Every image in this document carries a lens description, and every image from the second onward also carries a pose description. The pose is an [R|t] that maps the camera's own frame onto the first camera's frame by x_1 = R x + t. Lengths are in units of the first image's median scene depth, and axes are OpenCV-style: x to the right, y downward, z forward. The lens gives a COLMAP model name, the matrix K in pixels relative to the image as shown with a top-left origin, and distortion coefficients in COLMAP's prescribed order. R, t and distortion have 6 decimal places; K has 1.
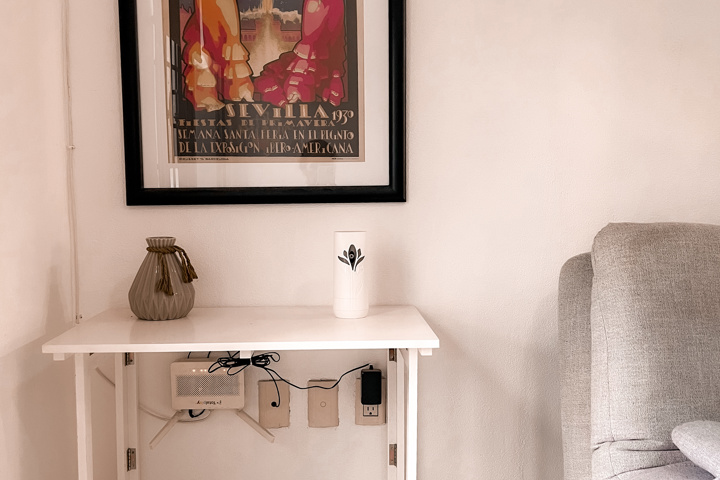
lens RADIAL K [[708.5, 0, 359.7], [0, 708.5, 240.5], [0, 0, 1]] dist [0.036503, 0.000000]
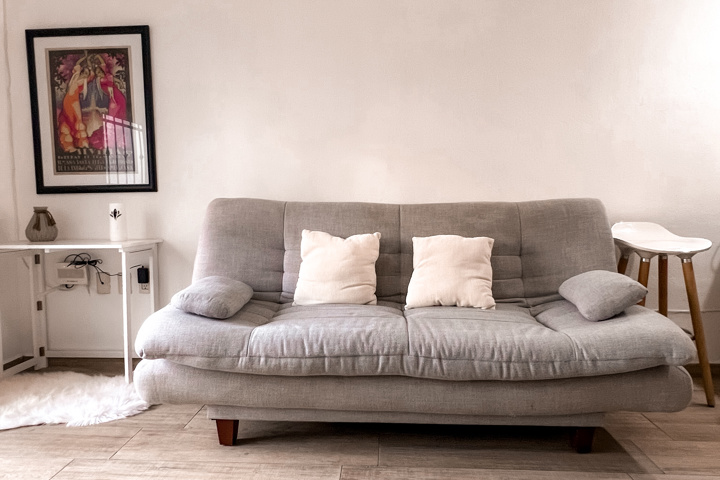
lens RADIAL K [[502.4, 0, 359.7], [0, 502.4, 233.1], [0, 0, 1]] dist [-0.010353, 0.004592]
pose [[0.996825, -0.001138, -0.079619, 0.838692], [0.000321, 0.999947, -0.010268, 0.093721], [0.079626, 0.010210, 0.996773, -0.521377]]
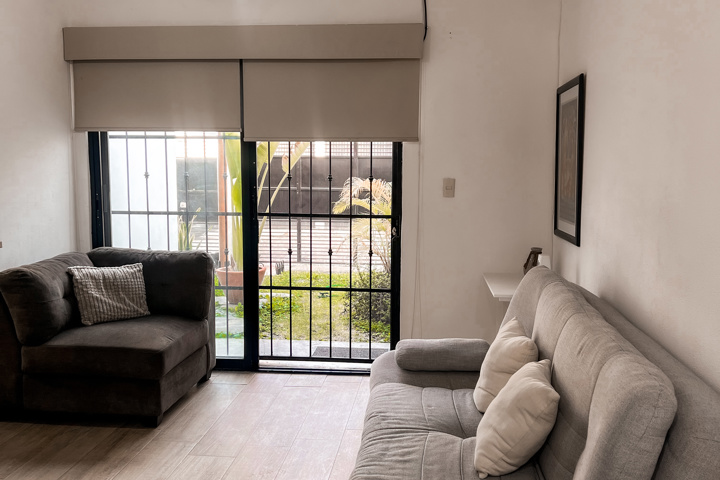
lens RADIAL K [[708.5, 0, 358.9], [0, 708.5, 245.0], [0, 0, 1]] dist [0.036503, 0.000000]
pose [[-0.129315, 0.112001, -0.985258, 2.284769], [-0.069845, 0.990104, 0.121719, -0.274062], [0.989141, 0.084555, -0.120213, 0.618337]]
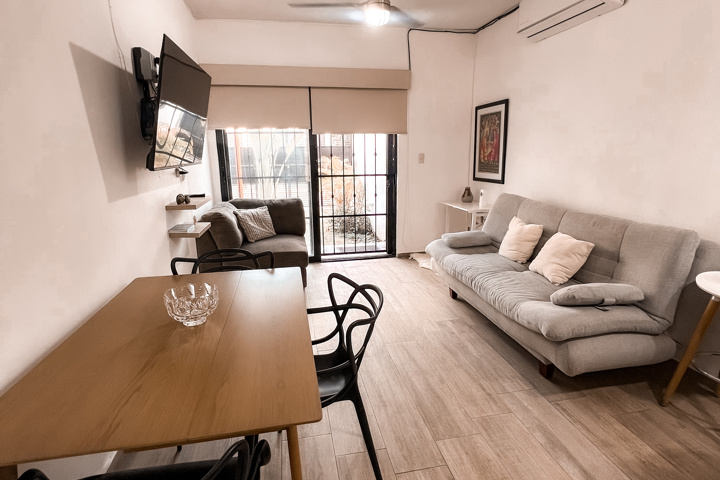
lens RADIAL K [[388.4, 0, 360.9], [0, 388.4, 237.7], [0, 0, 1]] dist [0.000773, 0.002463]
pose [[0.171103, 0.217270, -0.960998, 2.363727], [-0.052305, 0.976010, 0.211351, -0.197163], [0.983864, 0.014103, 0.178362, -0.313535]]
